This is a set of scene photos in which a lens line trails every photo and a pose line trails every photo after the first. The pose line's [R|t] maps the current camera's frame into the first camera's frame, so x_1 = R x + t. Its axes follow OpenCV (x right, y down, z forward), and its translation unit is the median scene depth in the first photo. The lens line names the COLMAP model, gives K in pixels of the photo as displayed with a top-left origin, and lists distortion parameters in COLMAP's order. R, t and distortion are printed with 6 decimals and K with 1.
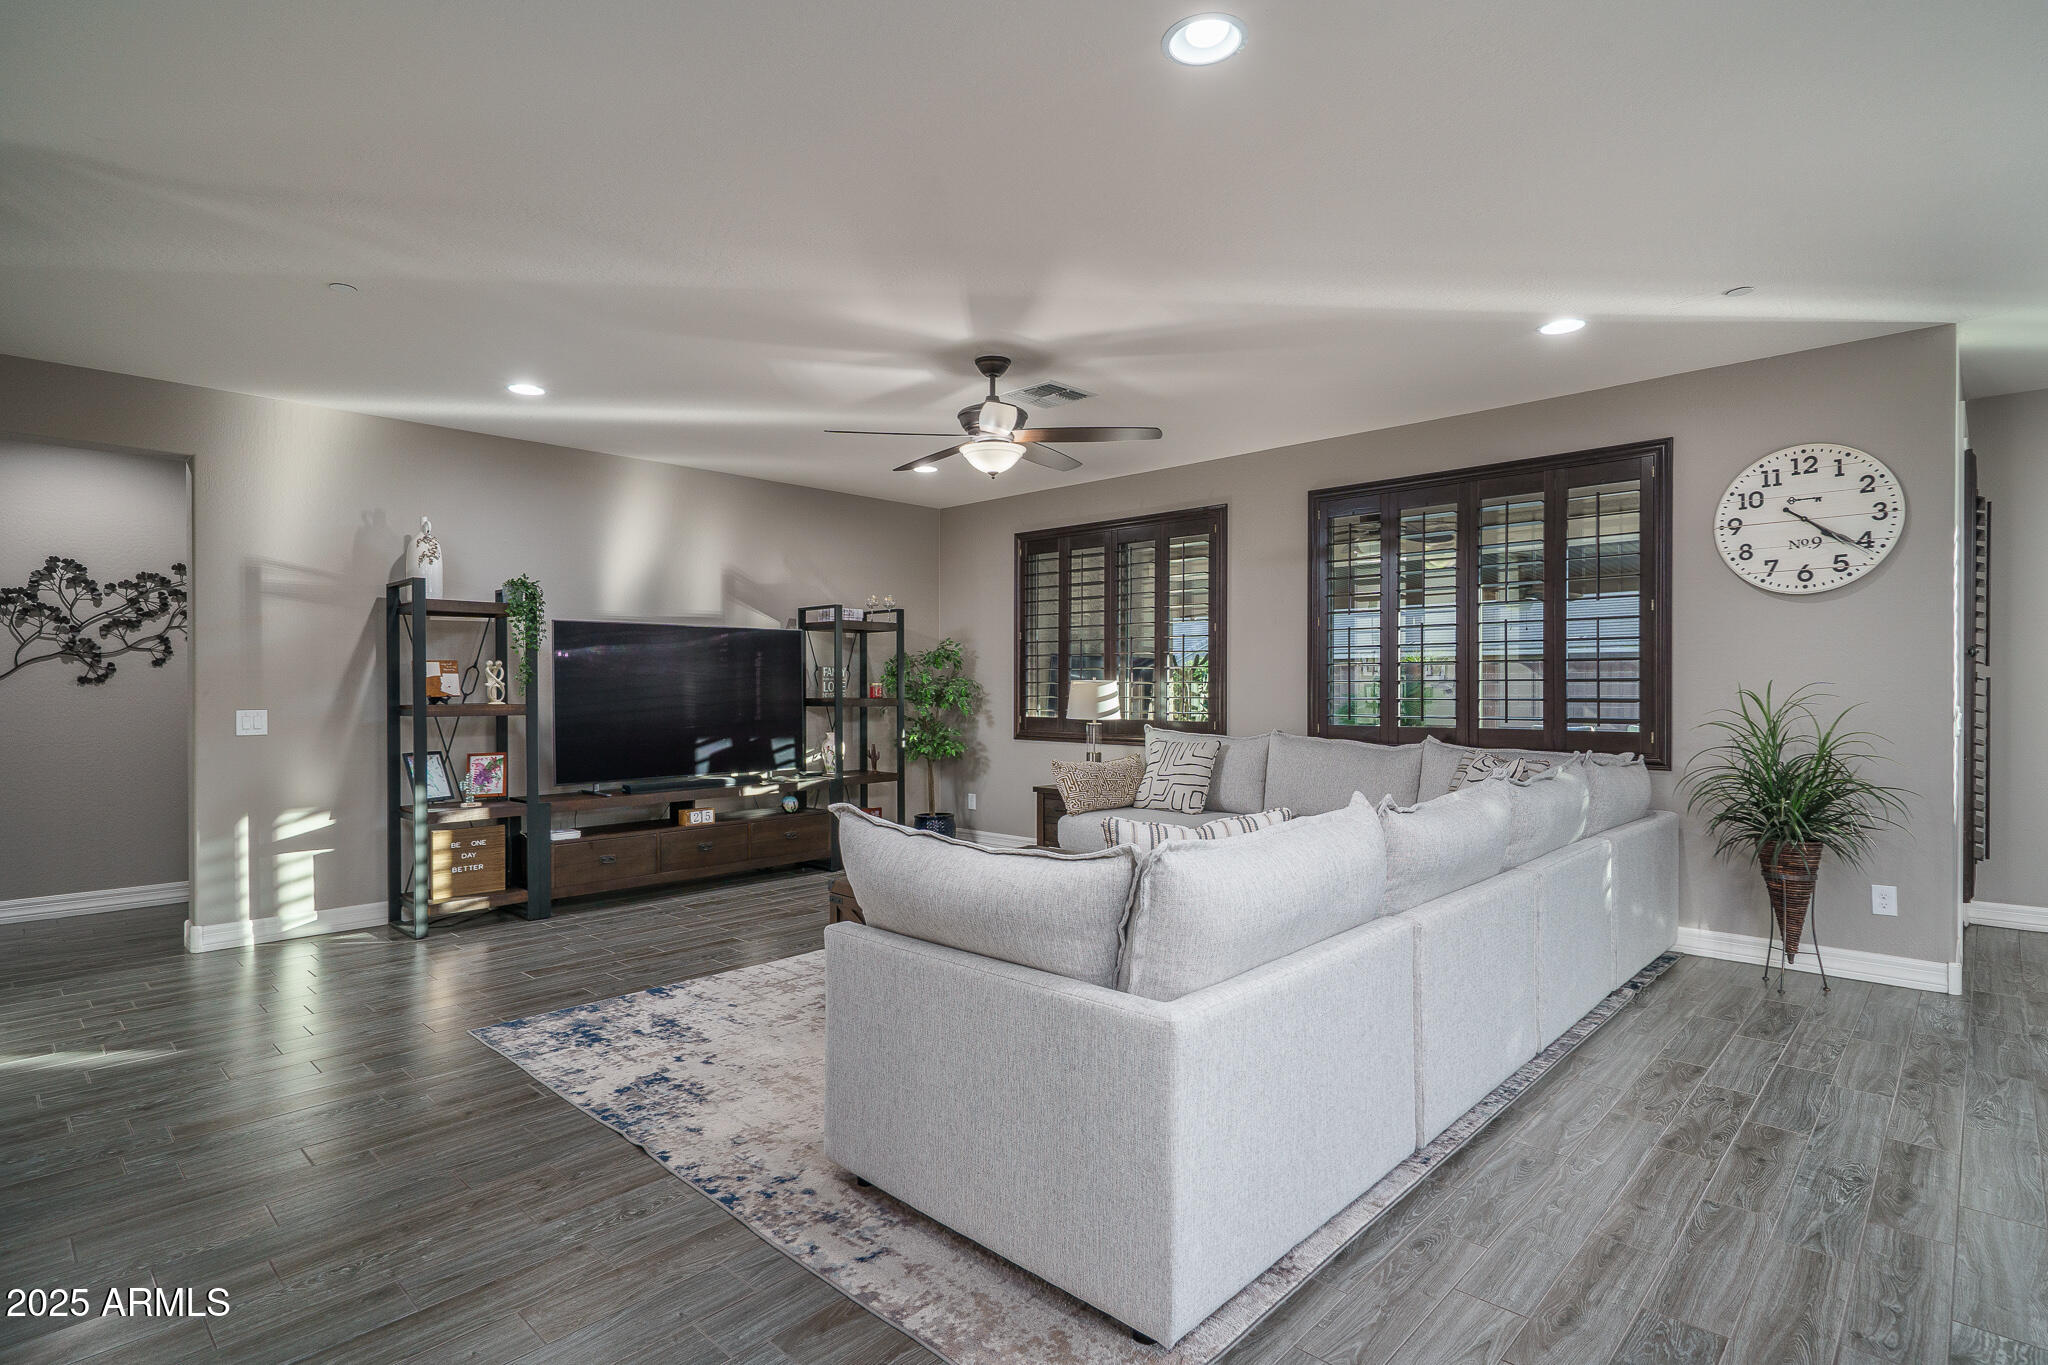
lens RADIAL K [[1023.5, 0, 1027.0], [0, 1023.5, 692.5], [0, 0, 1]] dist [-0.000830, -0.000284]
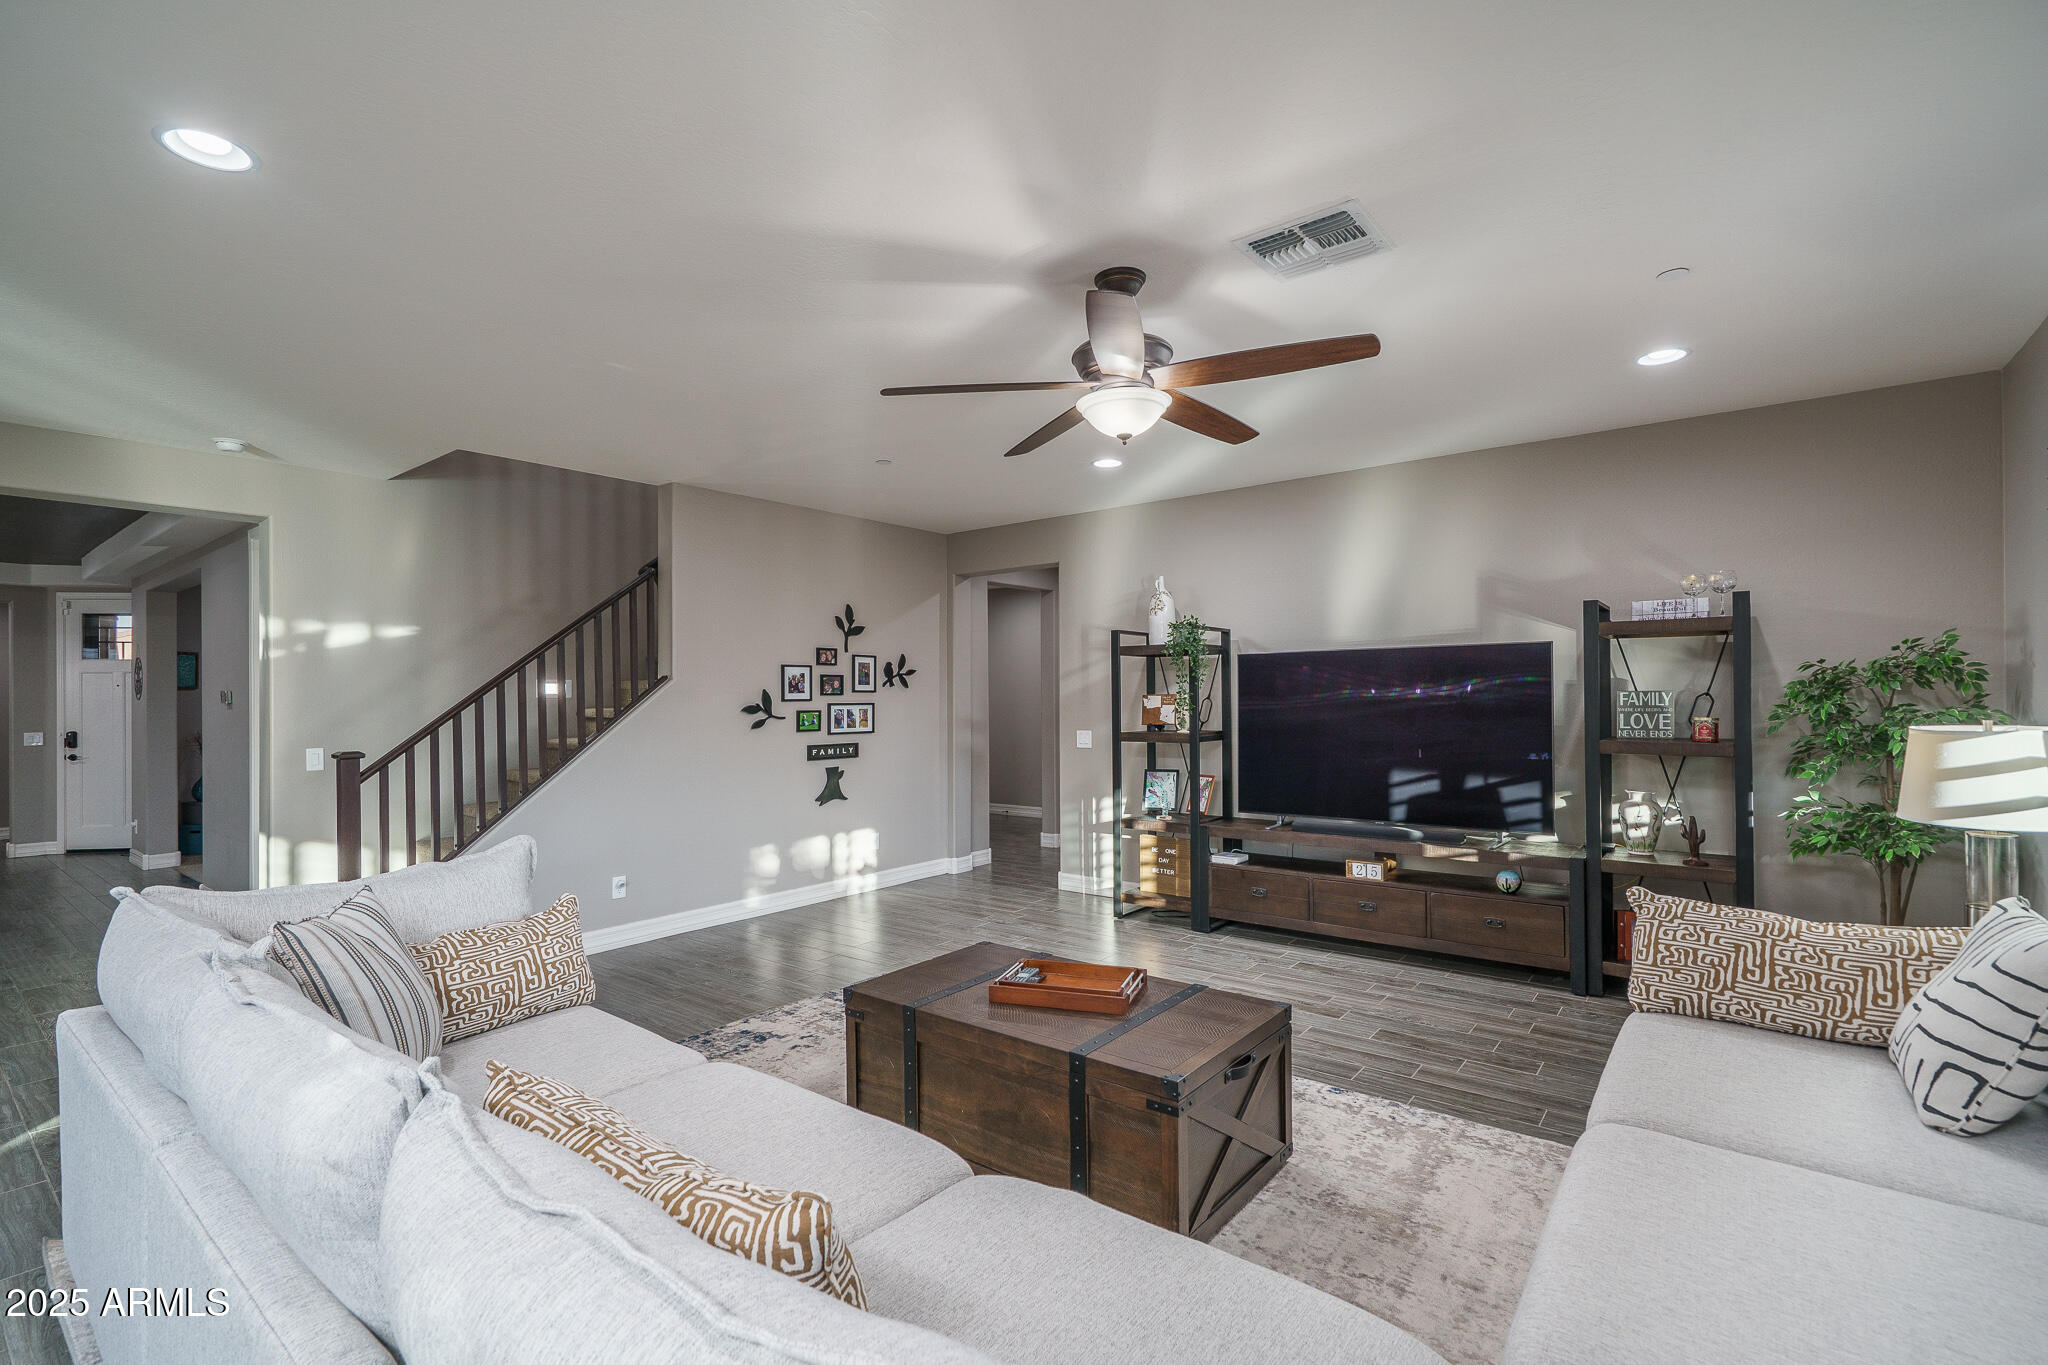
lens RADIAL K [[920.0, 0, 1027.7], [0, 920.0, 675.4], [0, 0, 1]] dist [0.000772, 0.000212]
pose [[0.093878, -0.023019, -0.995318, 0.493561], [-0.000921, 0.999730, -0.023208, -0.028133], [0.995583, 0.003096, 0.093832, 0.734227]]
